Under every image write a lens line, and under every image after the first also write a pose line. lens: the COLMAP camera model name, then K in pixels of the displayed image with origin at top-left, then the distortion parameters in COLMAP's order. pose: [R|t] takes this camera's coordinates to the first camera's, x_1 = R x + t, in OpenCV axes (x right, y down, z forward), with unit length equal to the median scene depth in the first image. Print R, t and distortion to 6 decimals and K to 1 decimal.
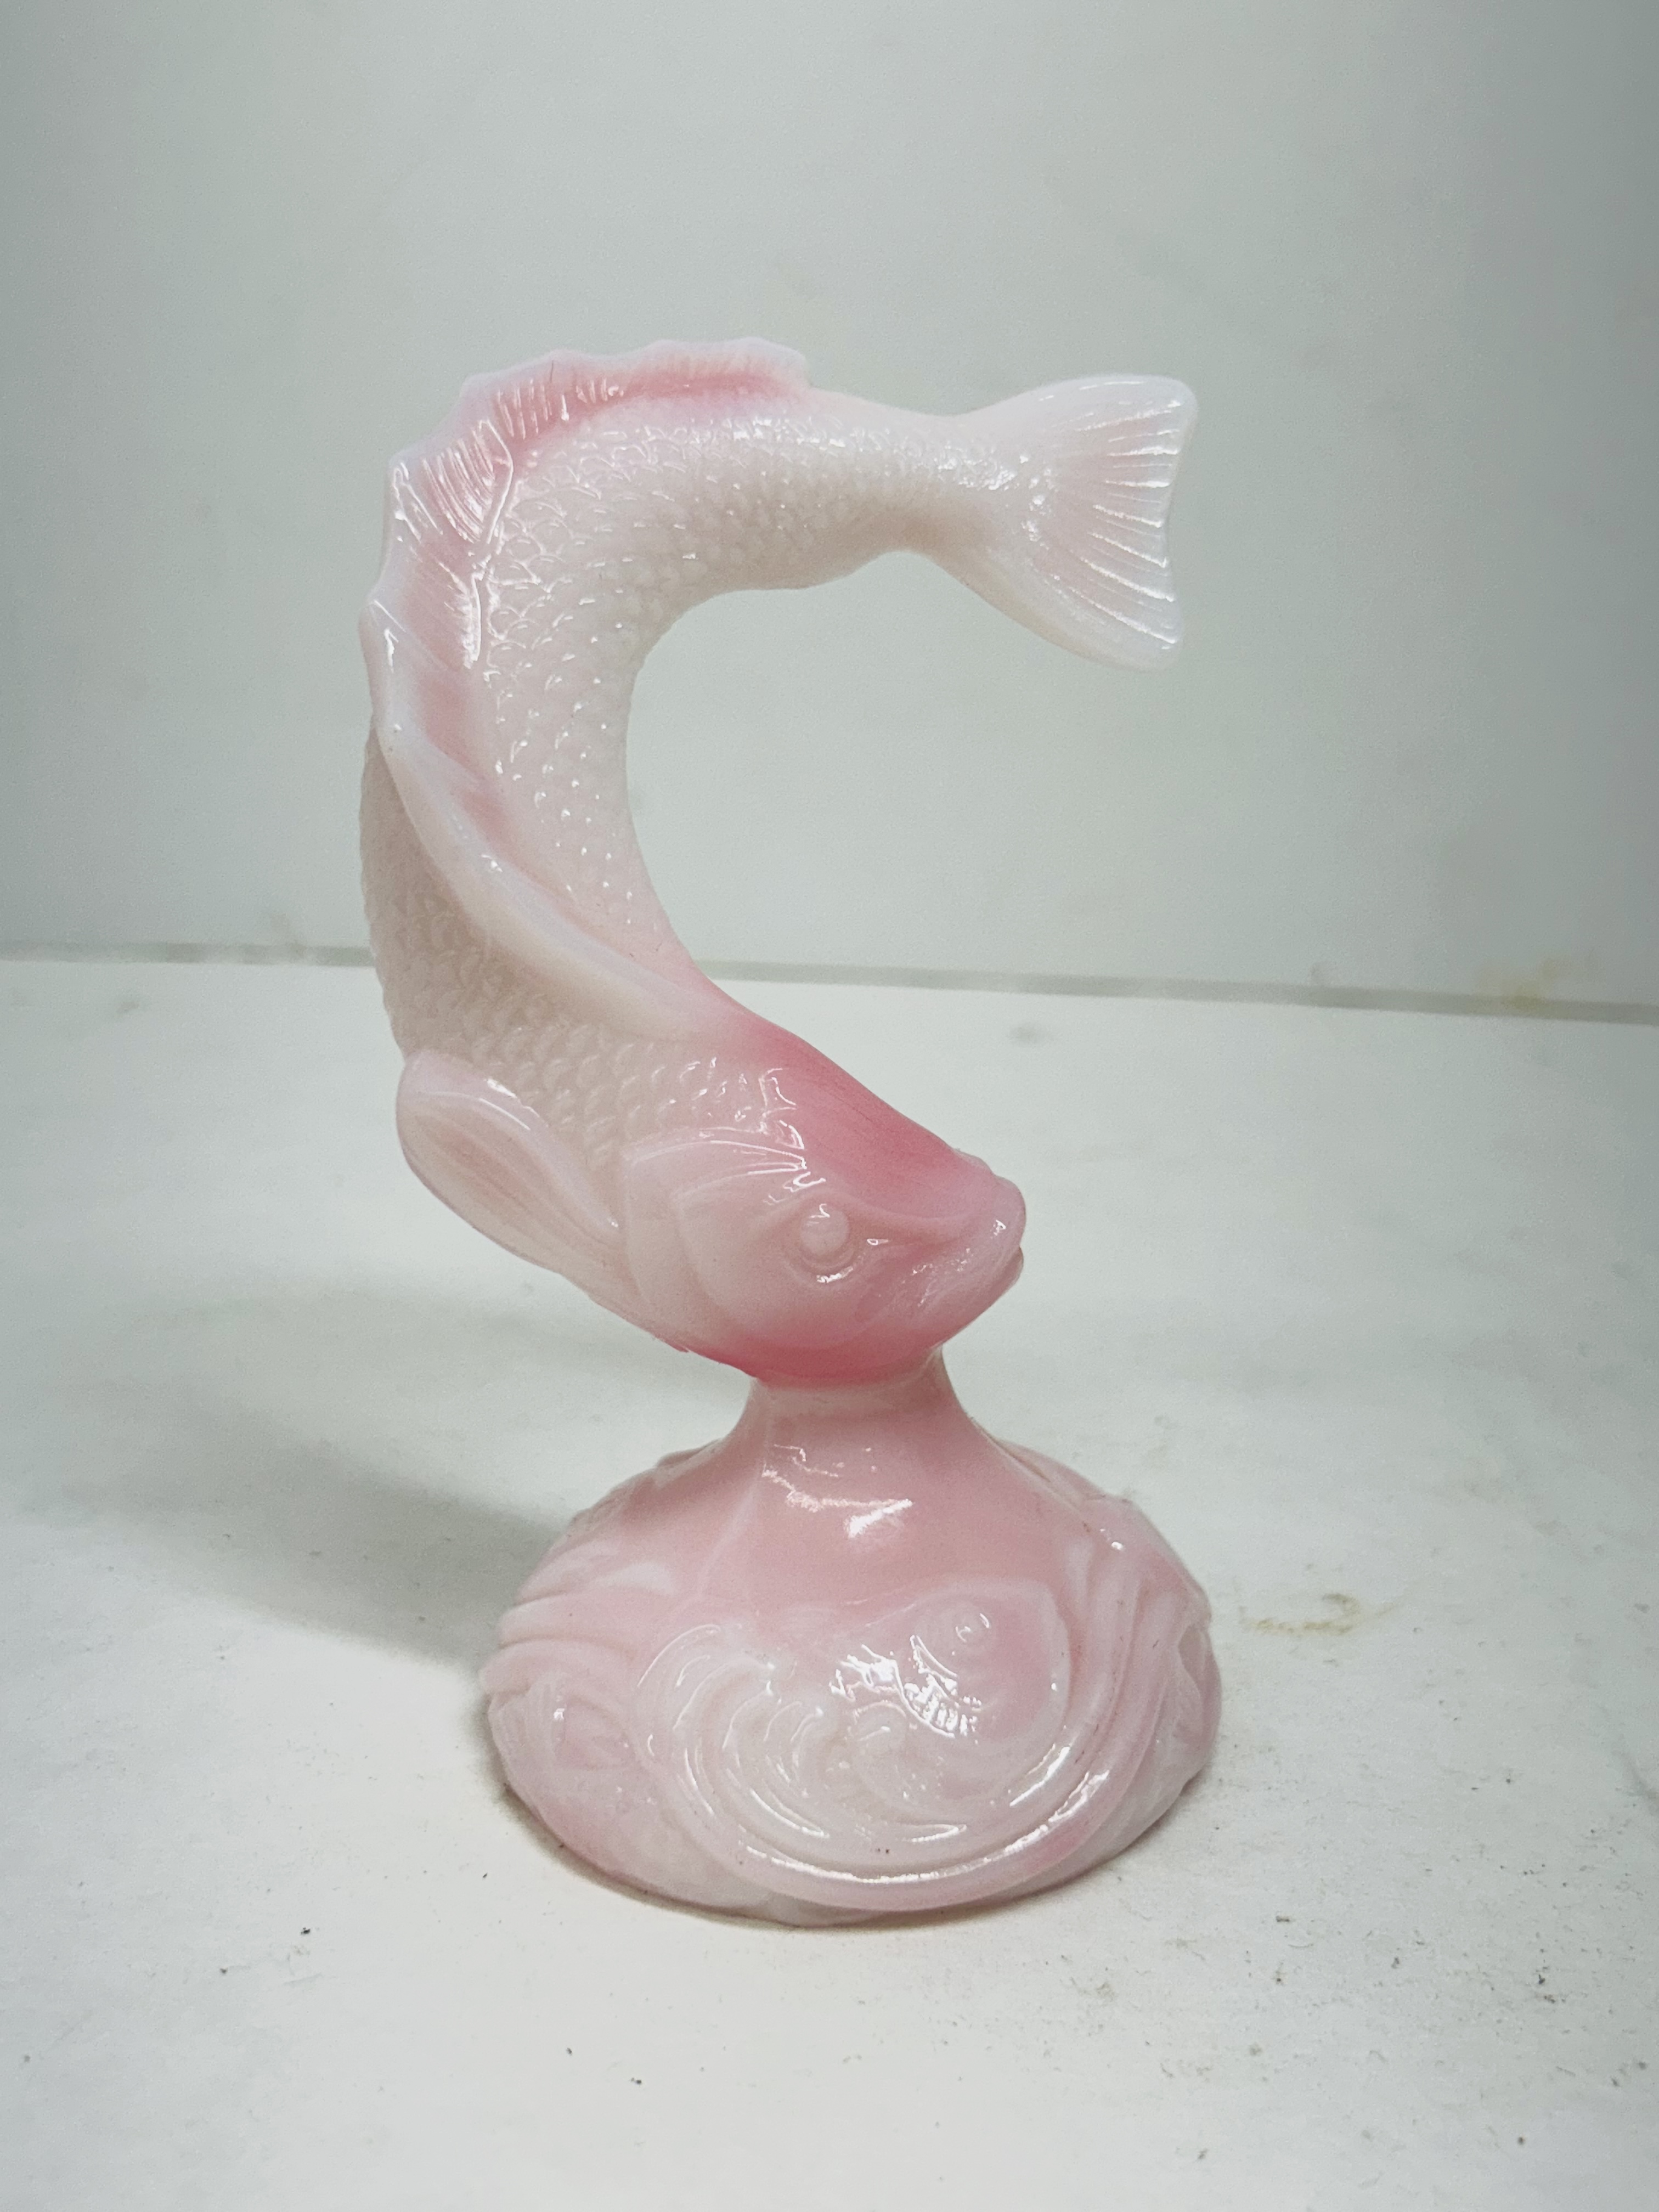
lens RADIAL K [[2366.9, 0, 829.5], [0, 2366.9, 1106.0], [0, 0, 1]] dist [0.134162, -0.552501]
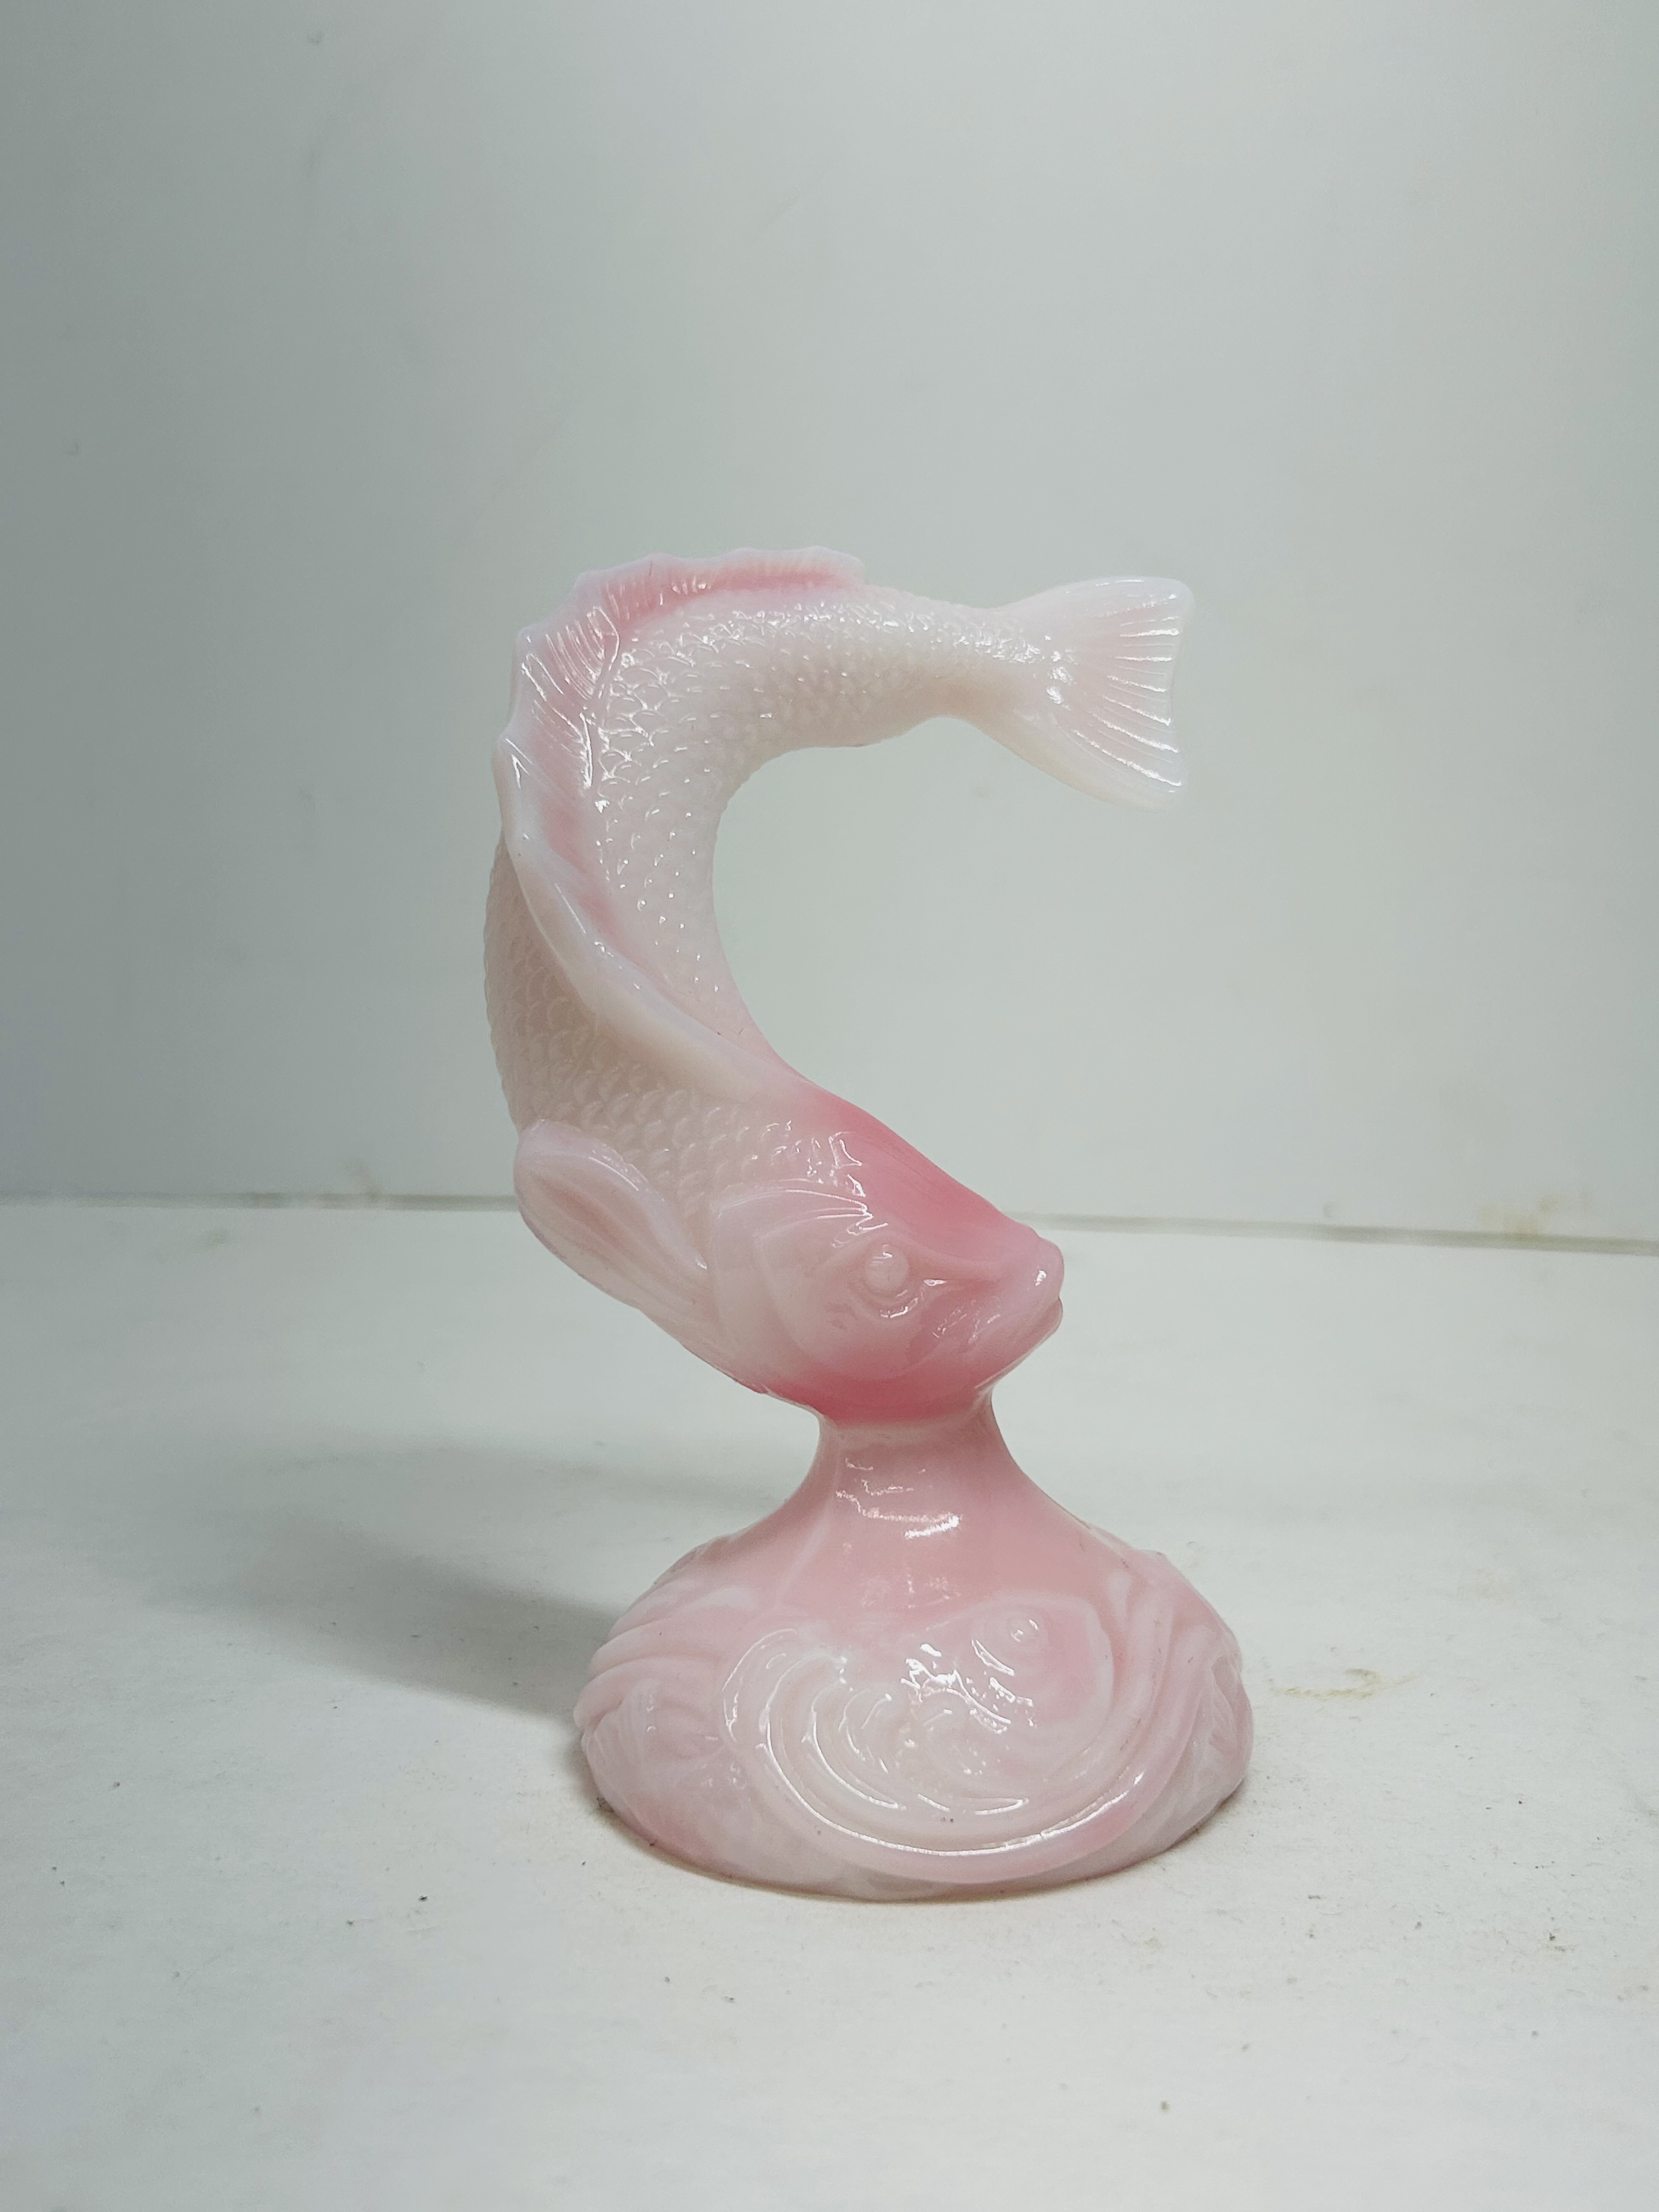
lens RADIAL K [[2366.9, 0, 829.5], [0, 2366.9, 1106.0], [0, 0, 1]] dist [0.134162, -0.552501]
pose [[0.999936, -0.007333, -0.008617, -0.019072], [0.005808, 0.986221, -0.165333, 0.158294], [0.009710, 0.165273, 0.986200, -0.133965]]
